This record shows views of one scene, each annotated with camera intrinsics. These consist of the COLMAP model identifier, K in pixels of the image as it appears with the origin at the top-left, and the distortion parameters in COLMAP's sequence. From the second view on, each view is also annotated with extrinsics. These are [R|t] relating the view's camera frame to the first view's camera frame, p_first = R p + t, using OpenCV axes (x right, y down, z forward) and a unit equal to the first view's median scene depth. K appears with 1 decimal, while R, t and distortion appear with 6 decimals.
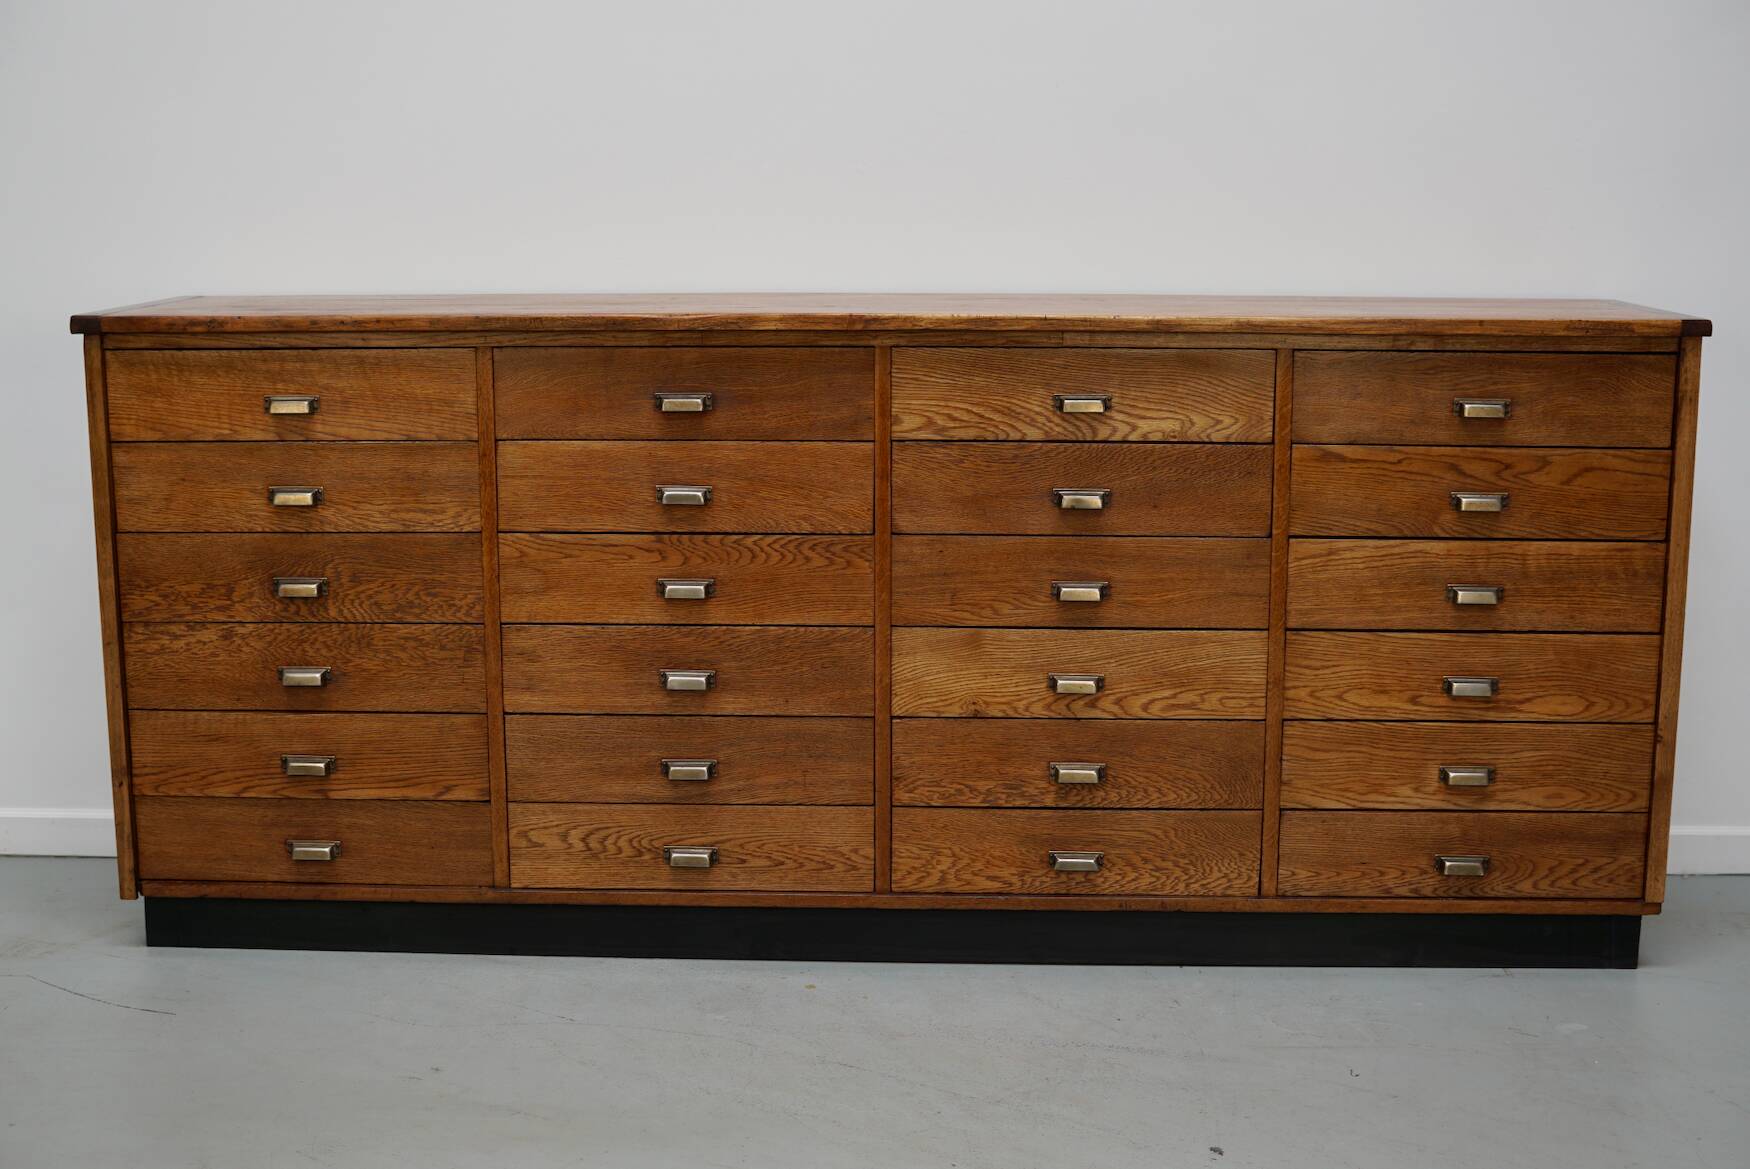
lens RADIAL K [[2268.5, 0, 881.9], [0, 2268.5, 590.9], [0, 0, 1]] dist [-0.156941, 0.354388]
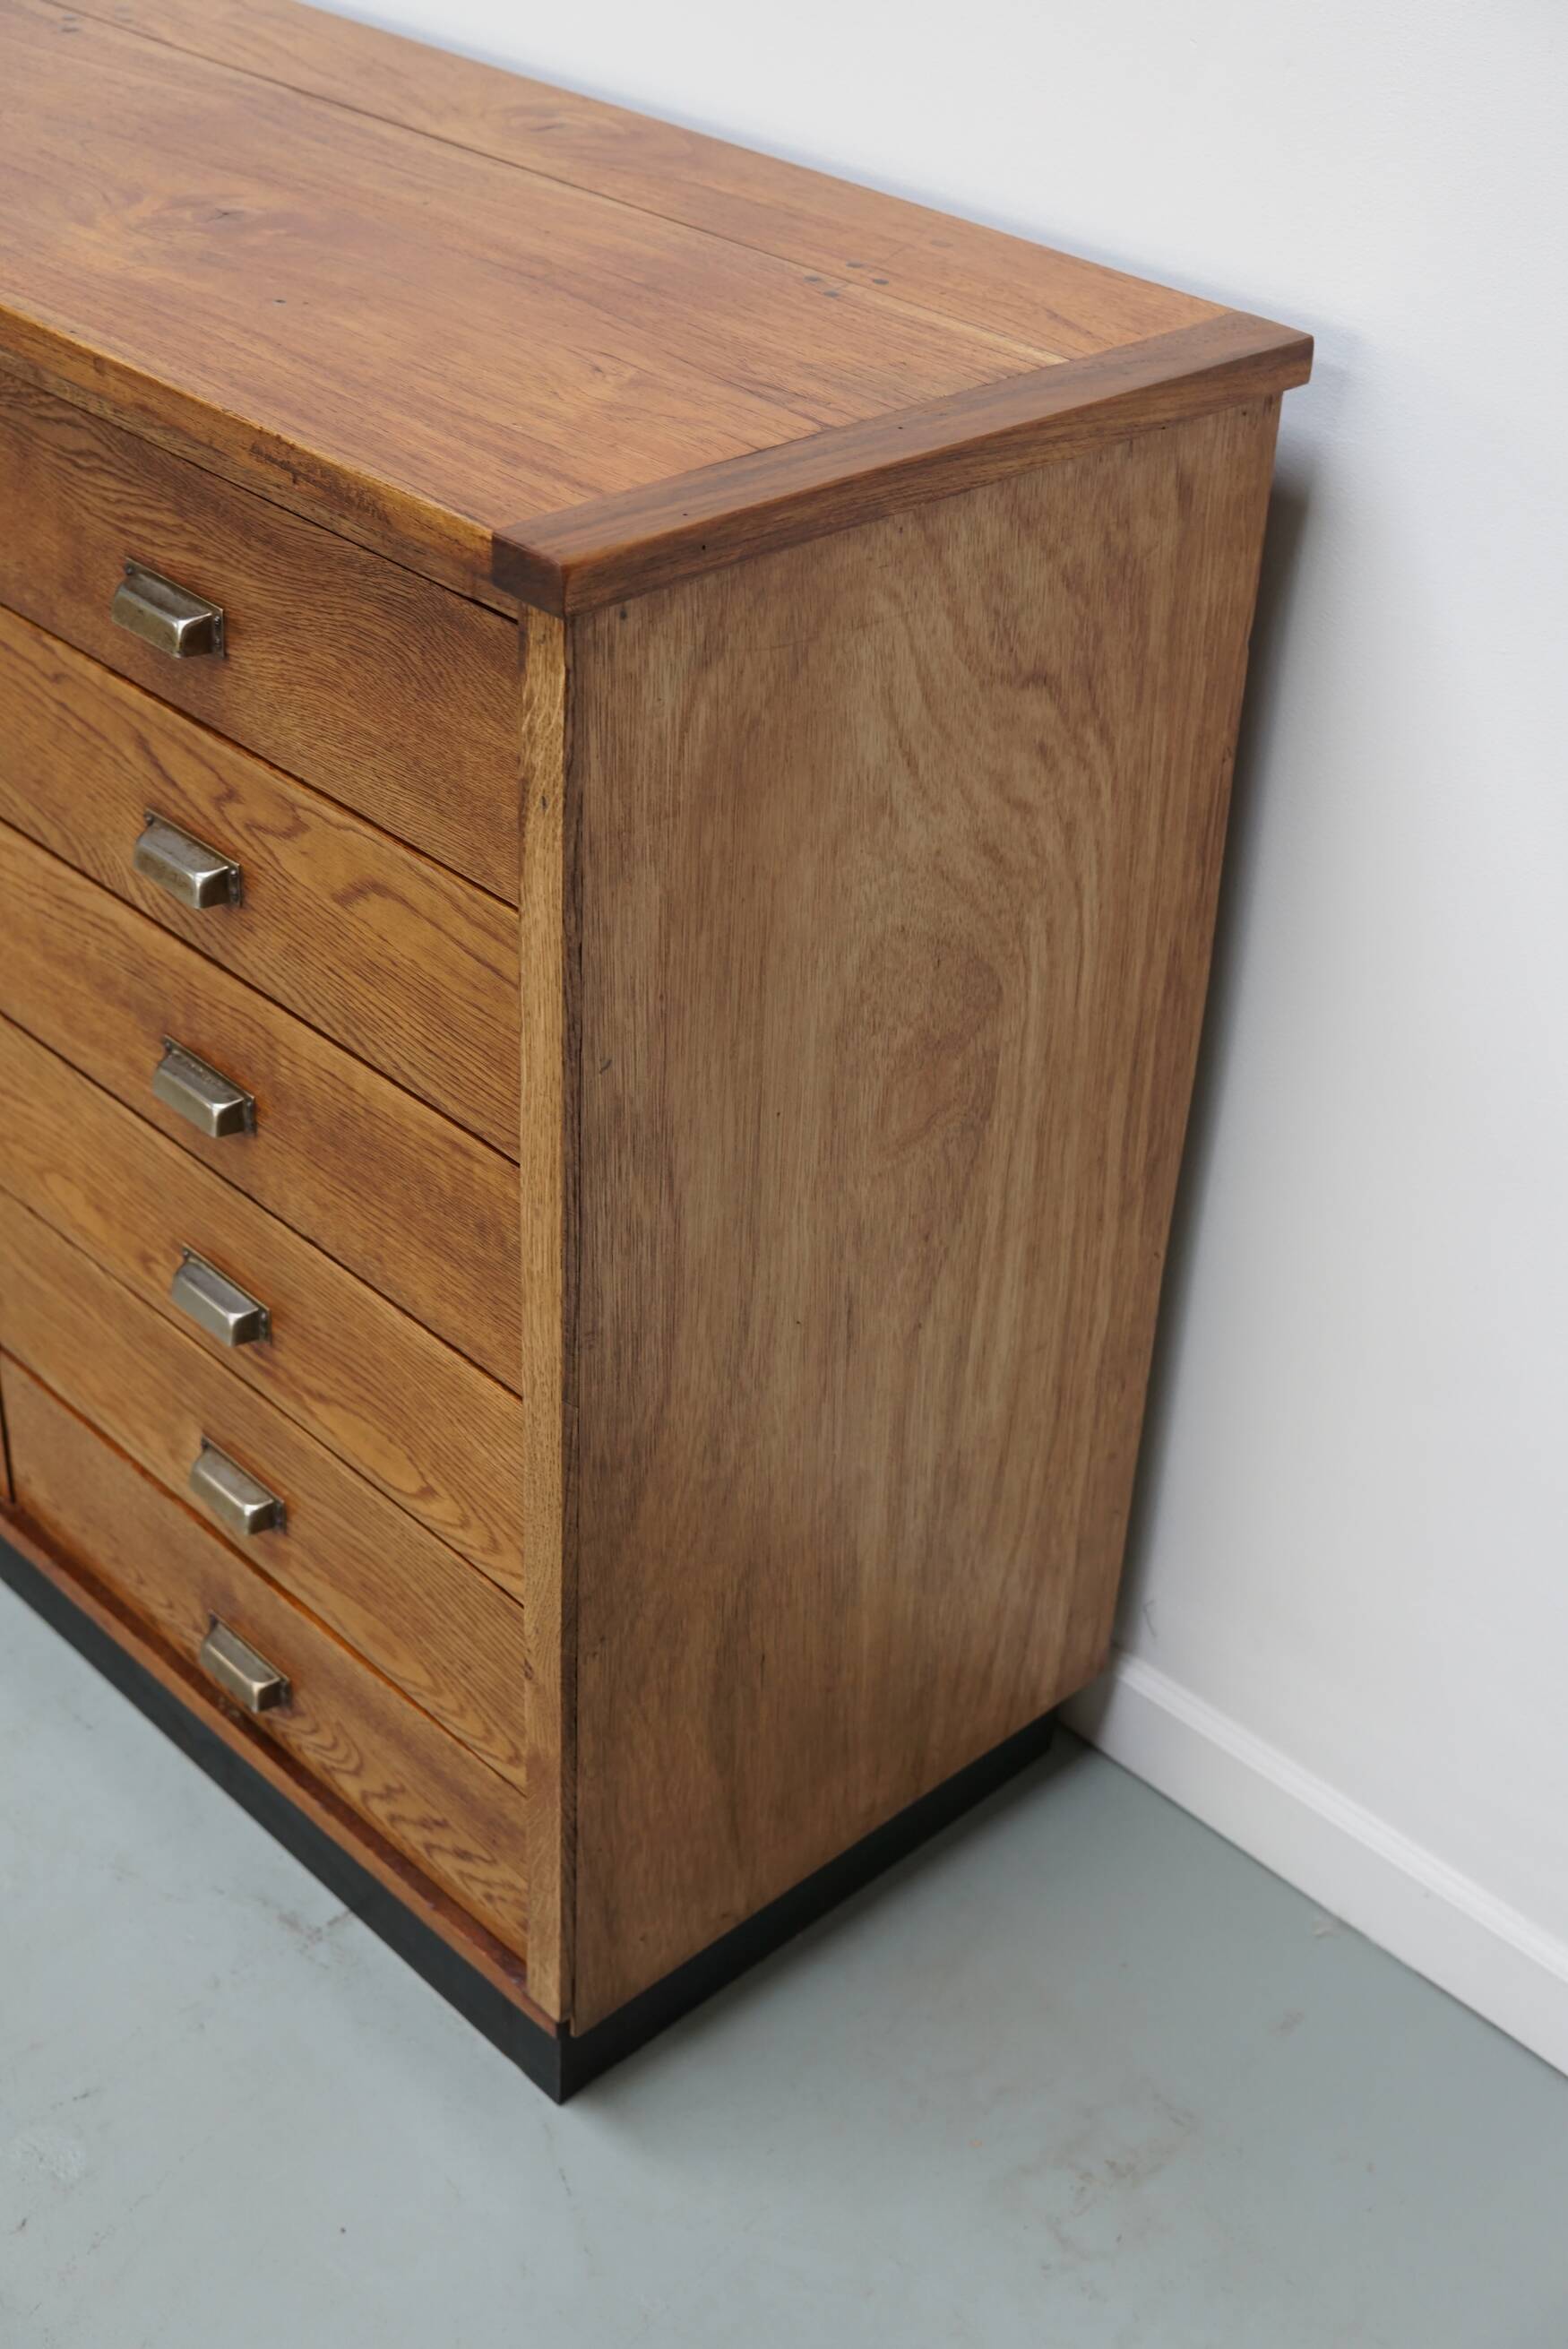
lens RADIAL K [[3044.7, 0, 793.4], [0, 3044.7, 1173.9], [0, 0, 1]] dist [-0.156941, 0.354388]
pose [[0.715446, 0.414072, -0.562745, 0.605570], [-0.172658, 0.885256, 0.431869, -0.211367], [0.676998, -0.211817, 0.704846, 0.705948]]
